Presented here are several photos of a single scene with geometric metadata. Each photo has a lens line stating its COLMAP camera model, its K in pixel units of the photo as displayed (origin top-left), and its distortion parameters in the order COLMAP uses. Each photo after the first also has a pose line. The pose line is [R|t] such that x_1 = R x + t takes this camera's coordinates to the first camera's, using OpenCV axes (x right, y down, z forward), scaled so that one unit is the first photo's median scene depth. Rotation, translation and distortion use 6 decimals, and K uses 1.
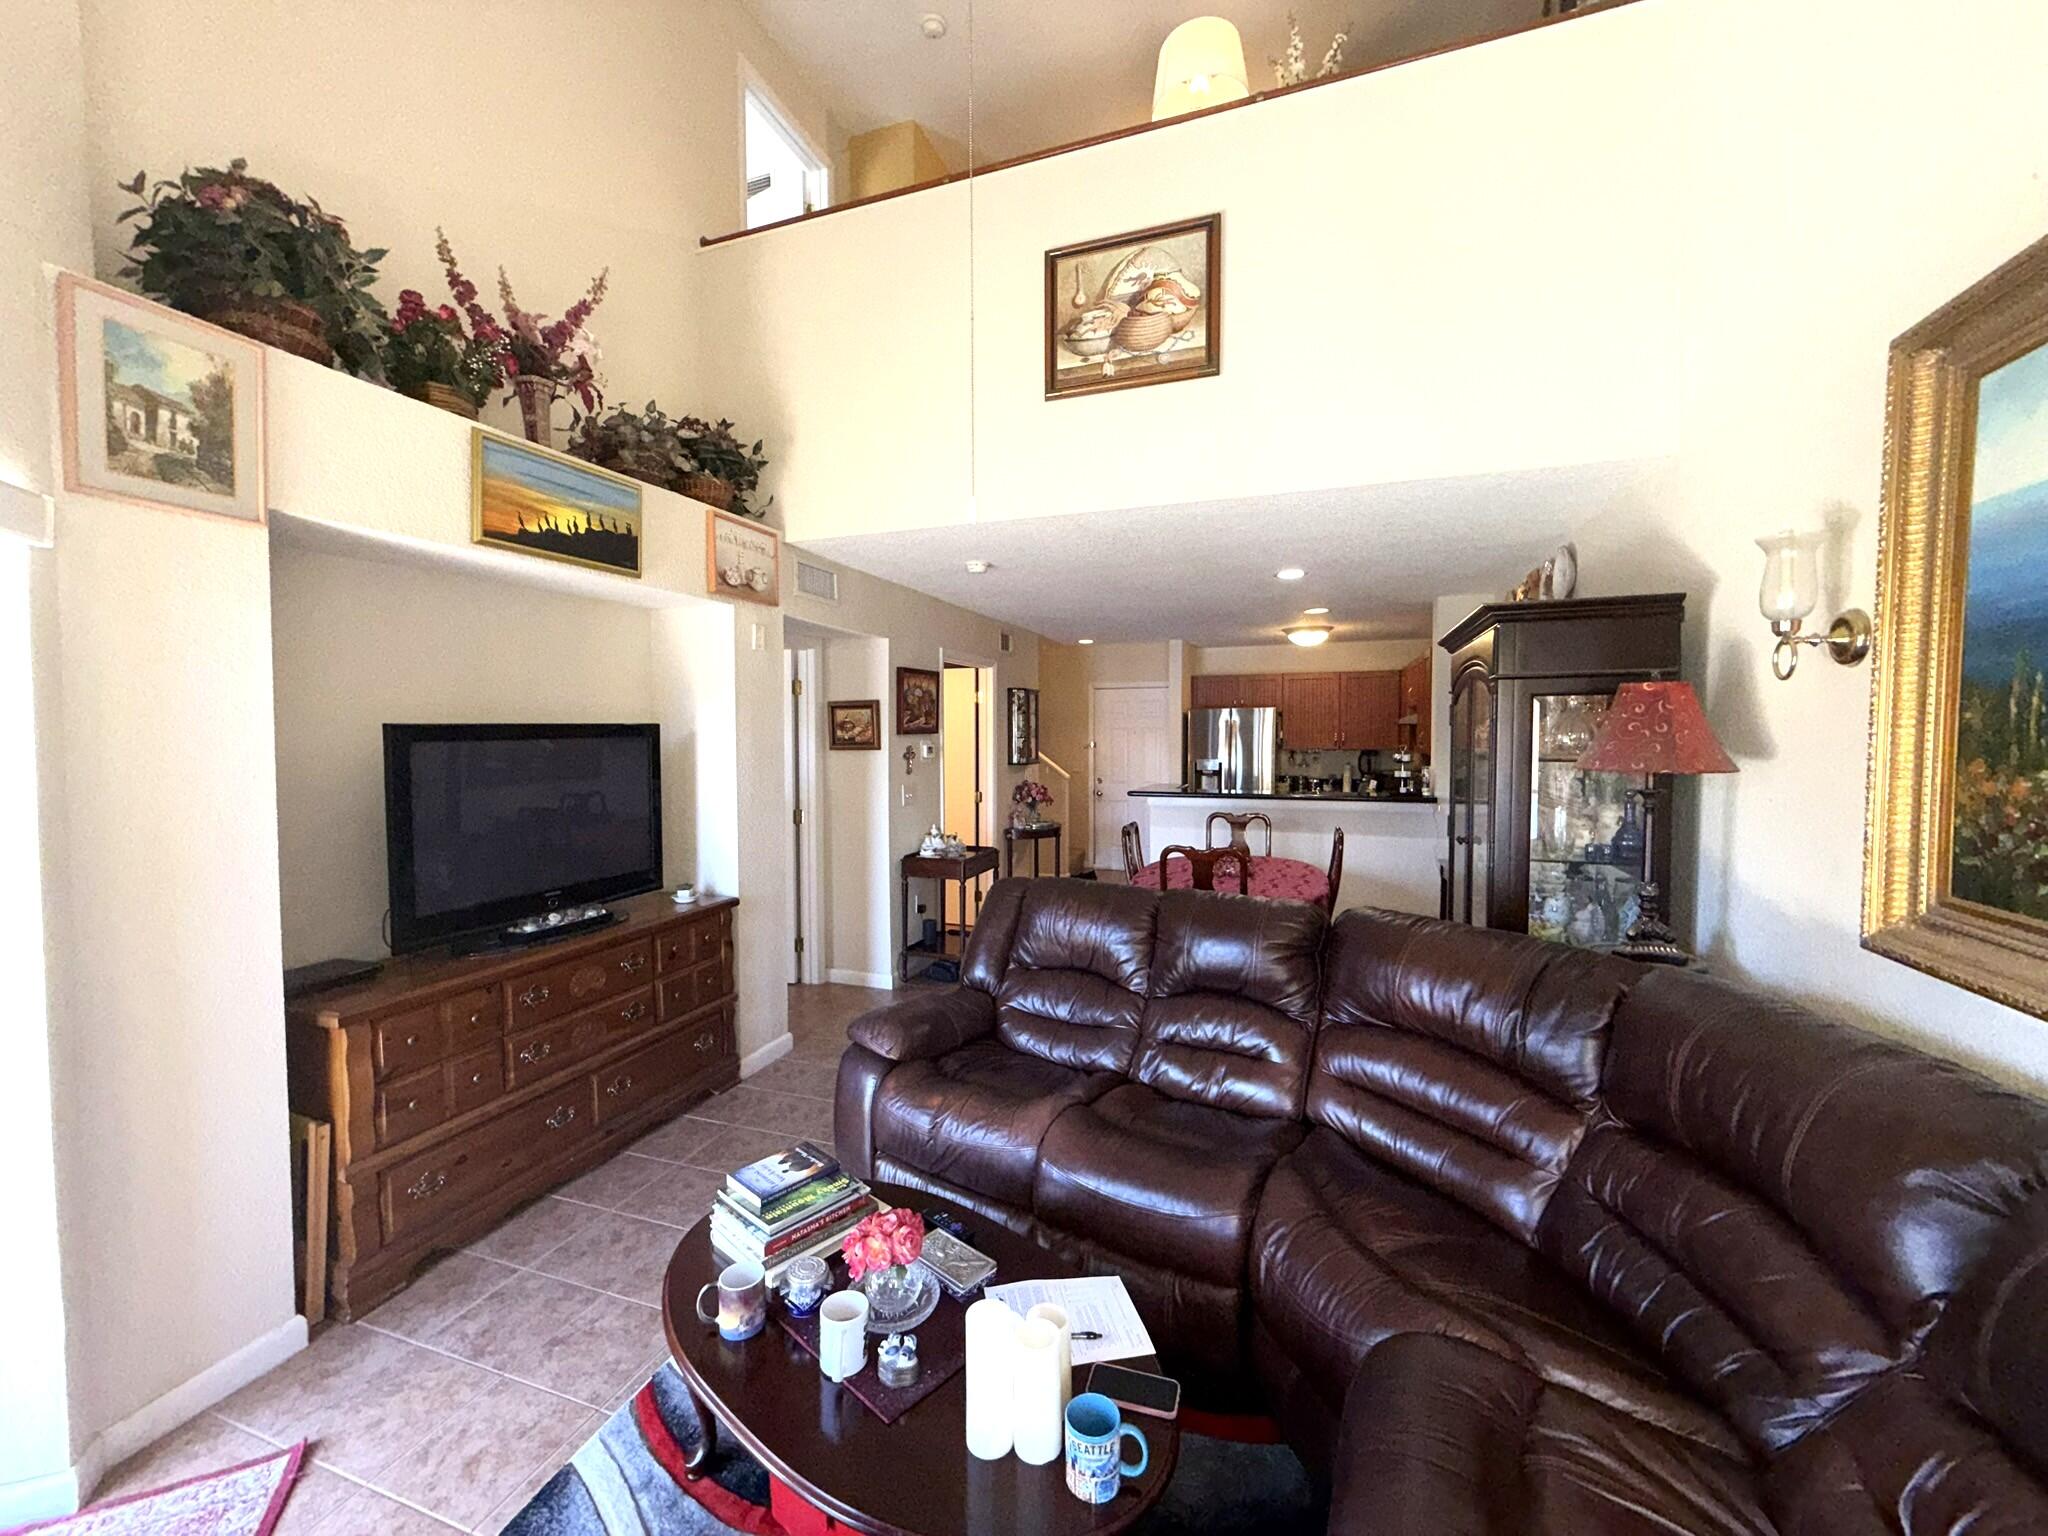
lens RADIAL K [[818.0, 0, 1016.0], [0, 818.0, 766.6], [0, 0, 1]] dist [0.001627, -0.000302]
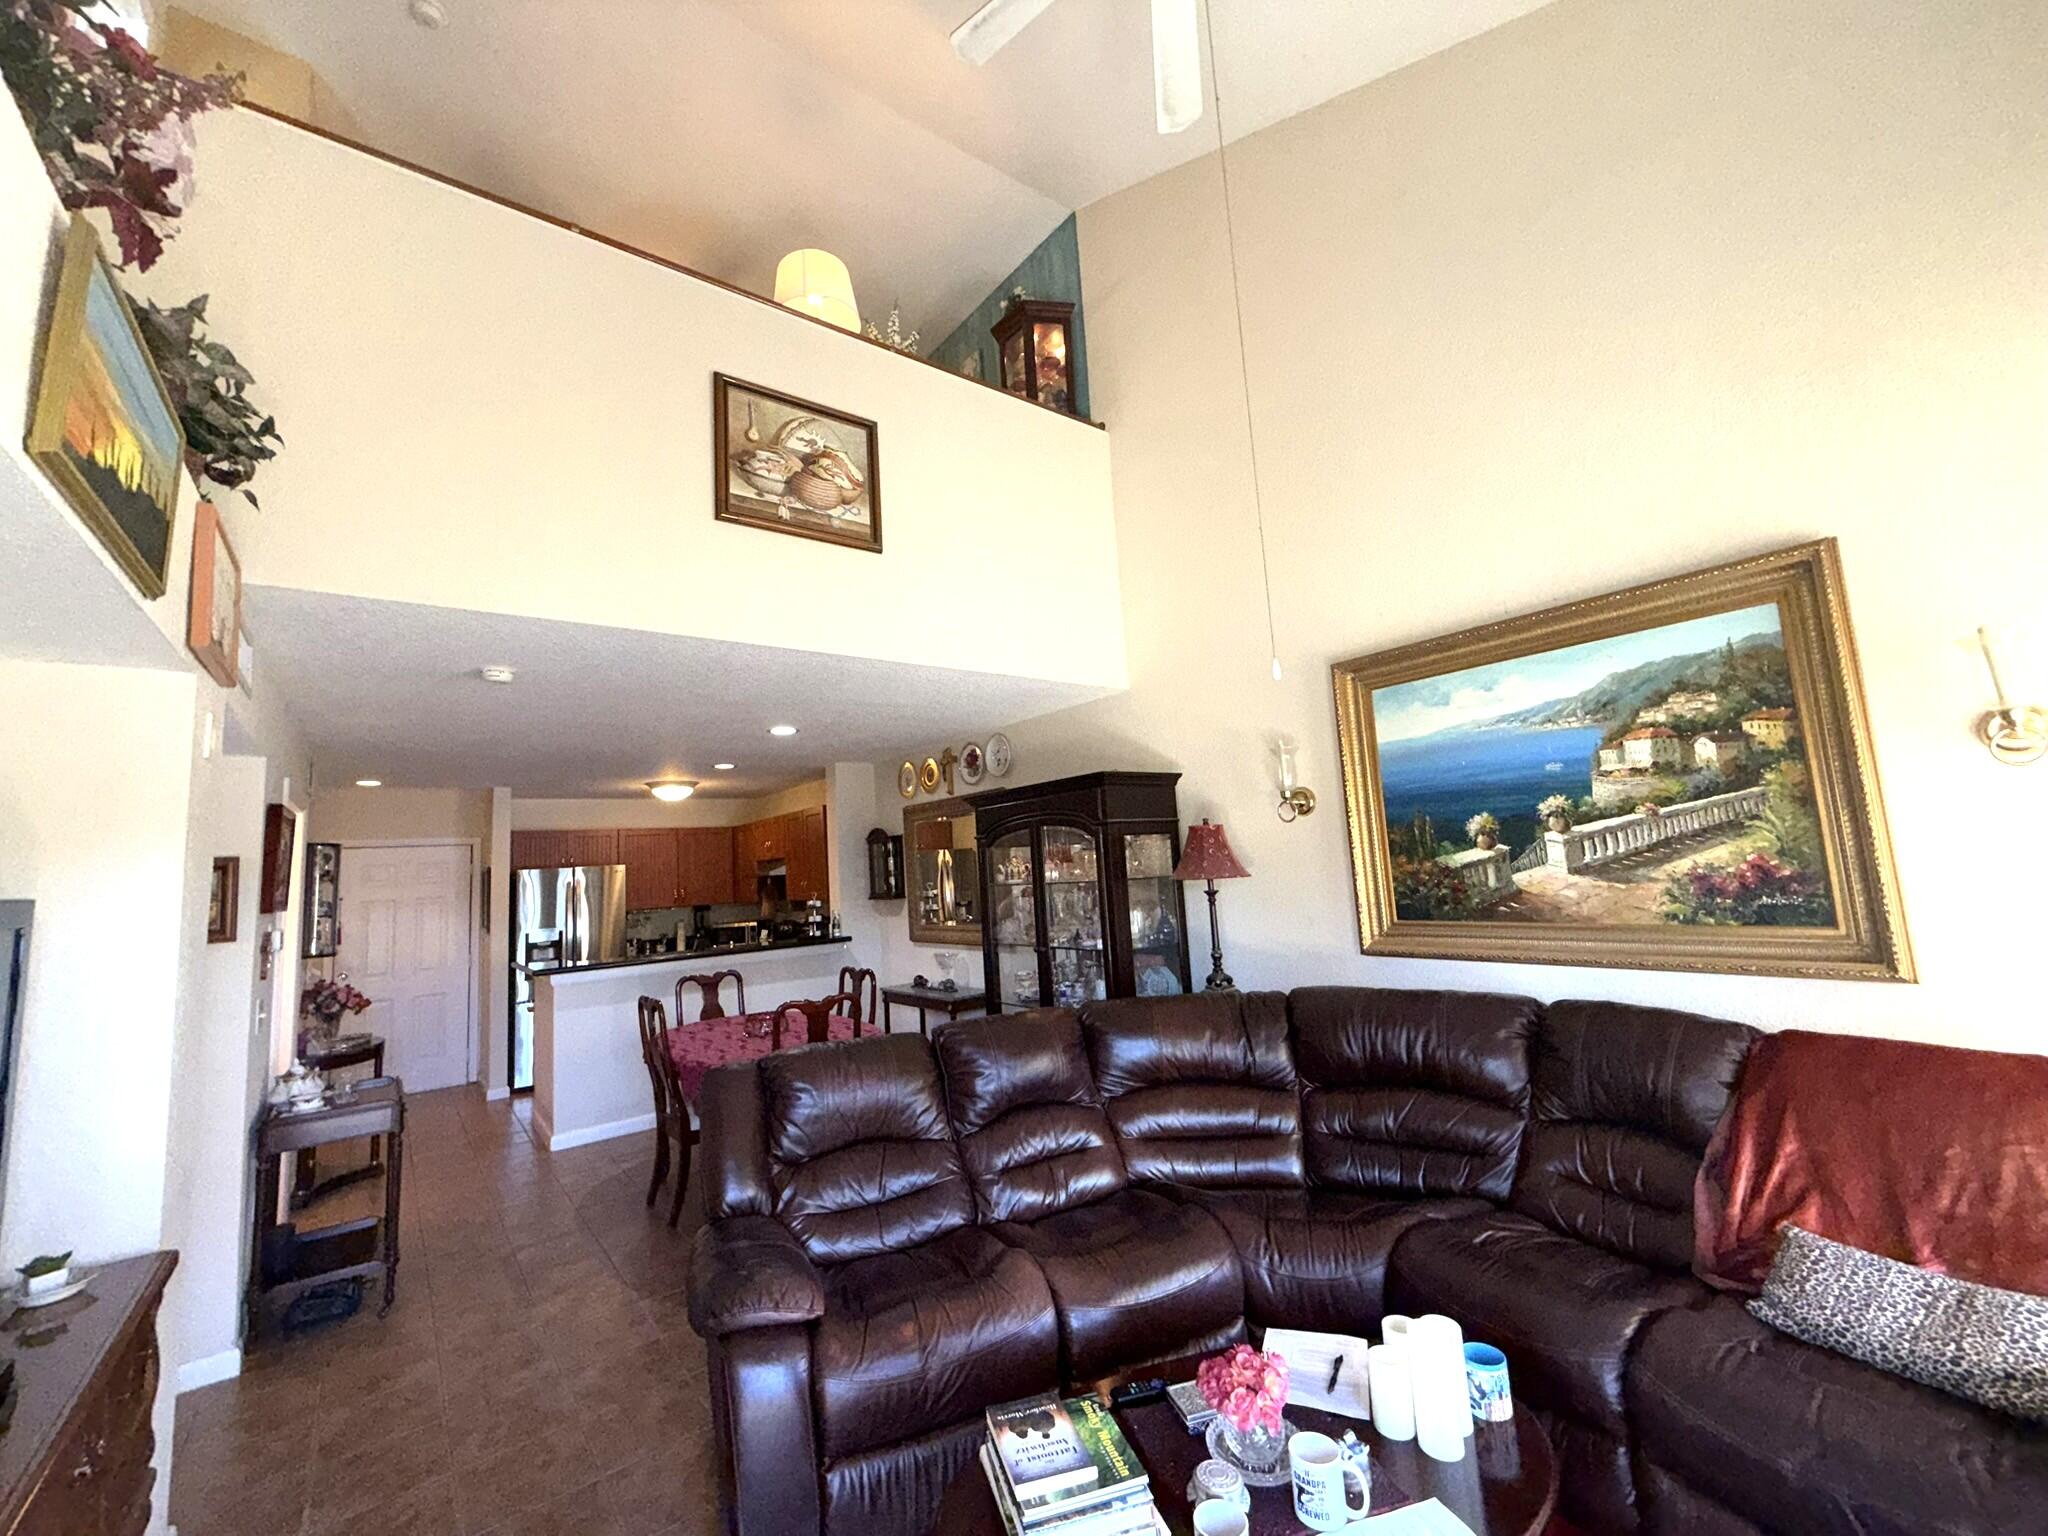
lens RADIAL K [[817.2, 0, 1016.0], [0, 817.2, 766.8], [0, 0, 1]] dist [0.001551, 0.000444]
pose [[0.537214, 0.076170, 0.839999, -0.602274], [0.093387, 0.984419, -0.148991, -0.006015], [-0.838260, 0.158486, 0.521731, 0.320577]]
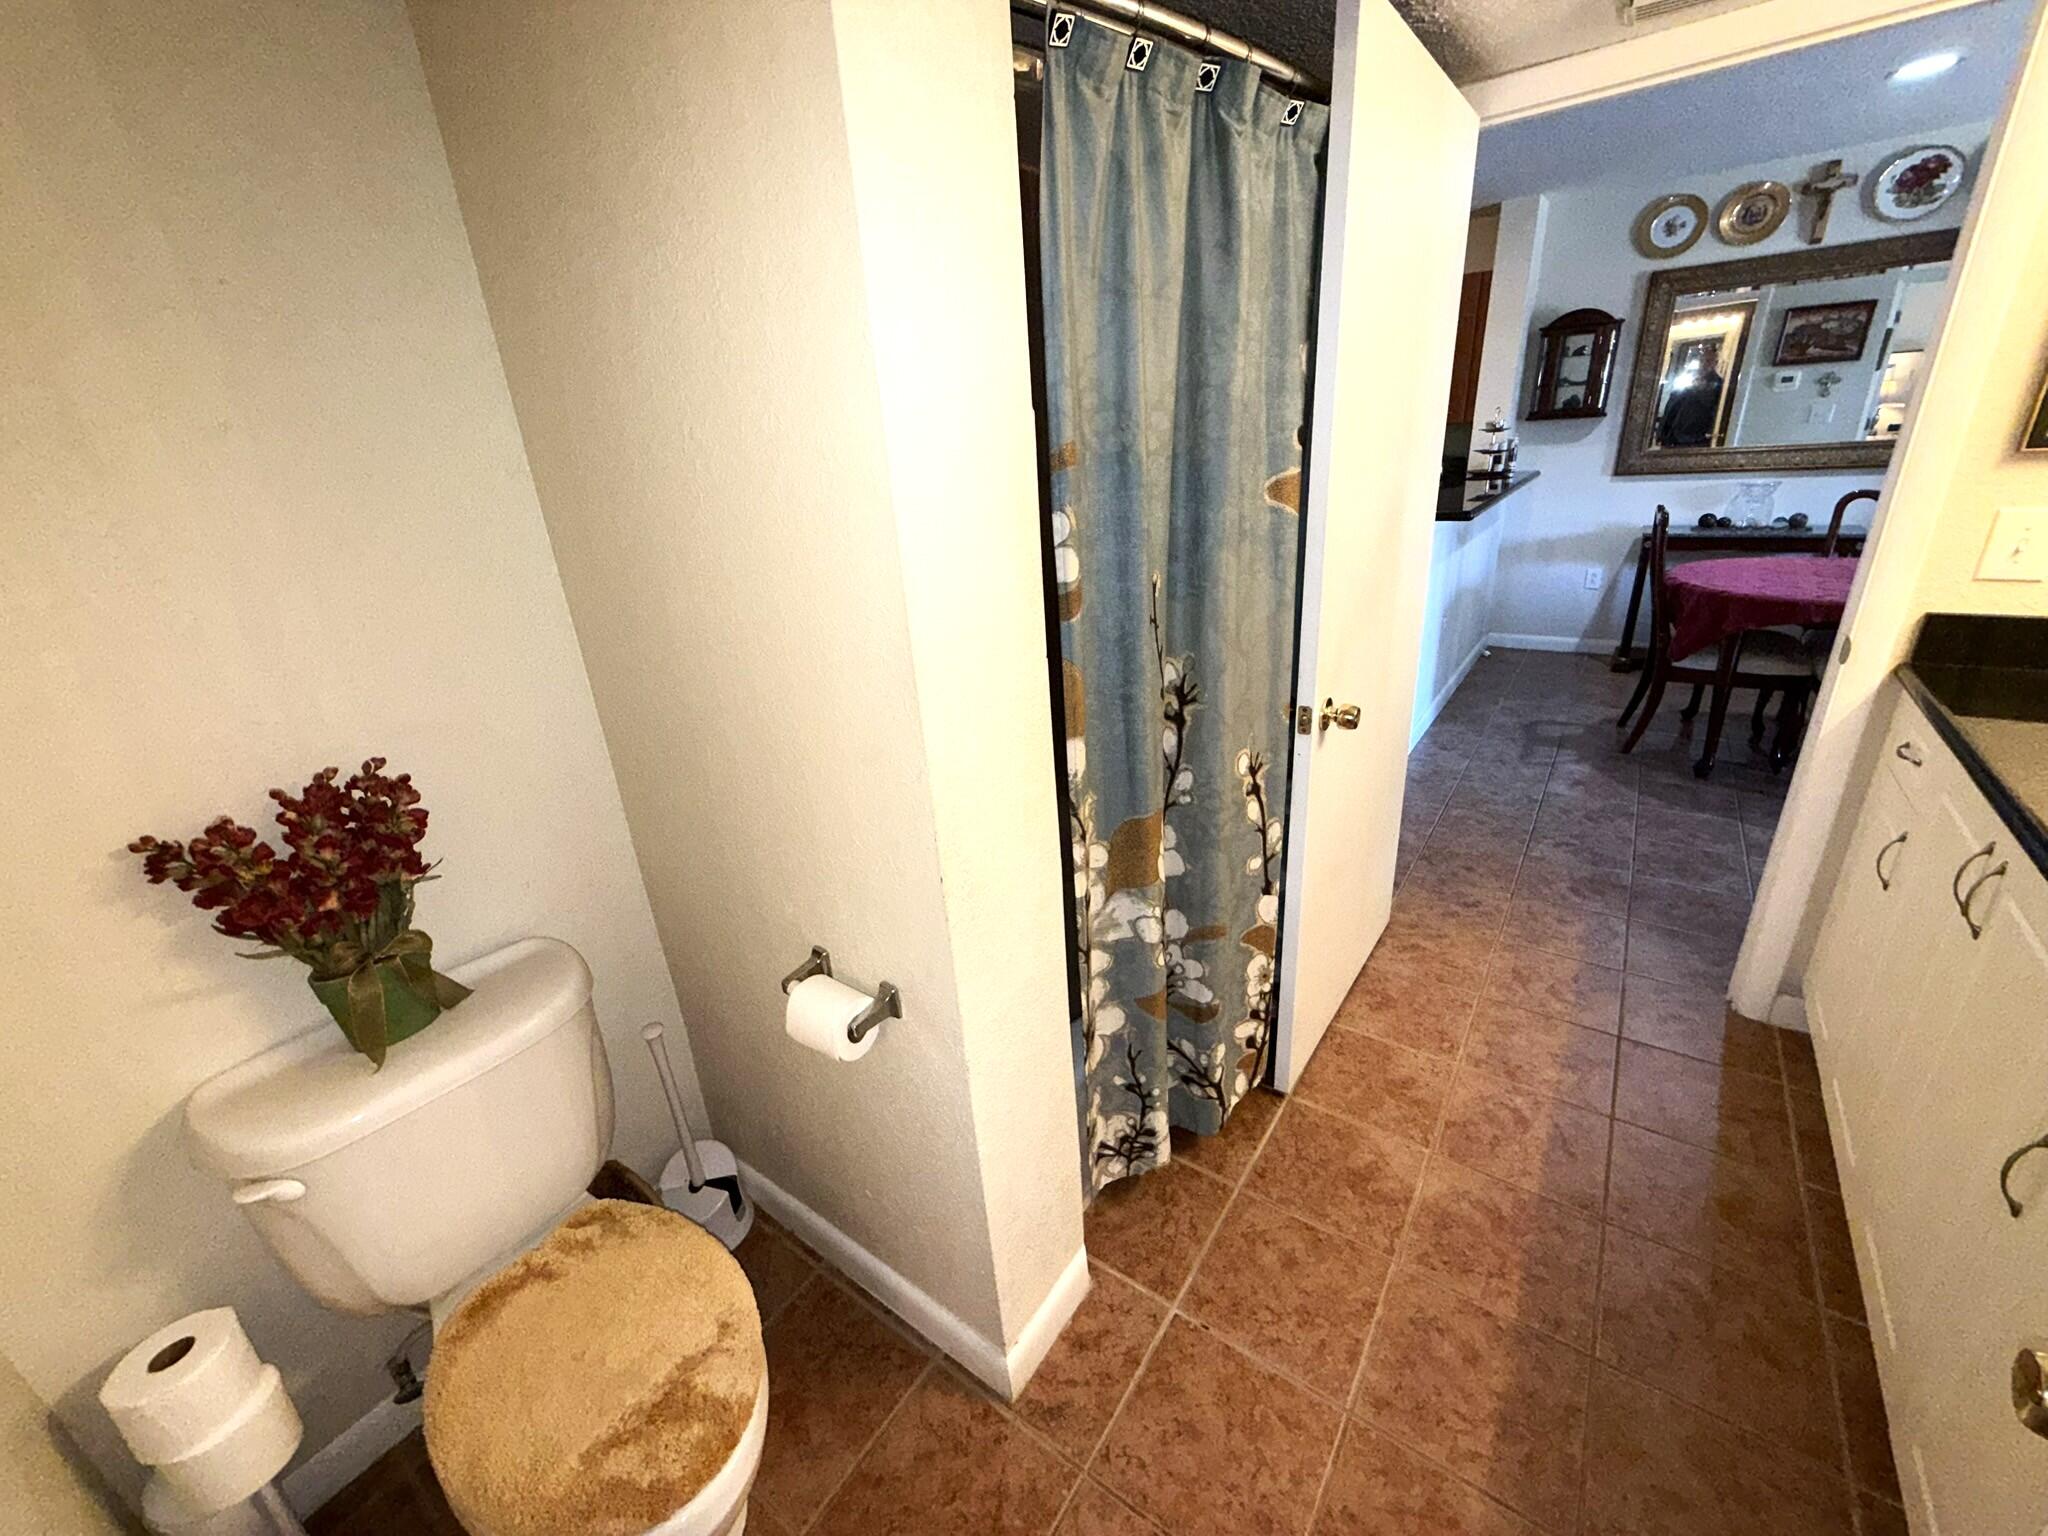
lens RADIAL K [[817.2, 0, 1016.0], [0, 817.2, 766.8], [0, 0, 1]] dist [0.001551, 0.000444]
pose [[0.283370, -0.373552, 0.883267, -0.912468], [0.108090, 0.927591, 0.357620, -0.070483], [-0.952900, -0.005867, 0.303229, 2.263784]]
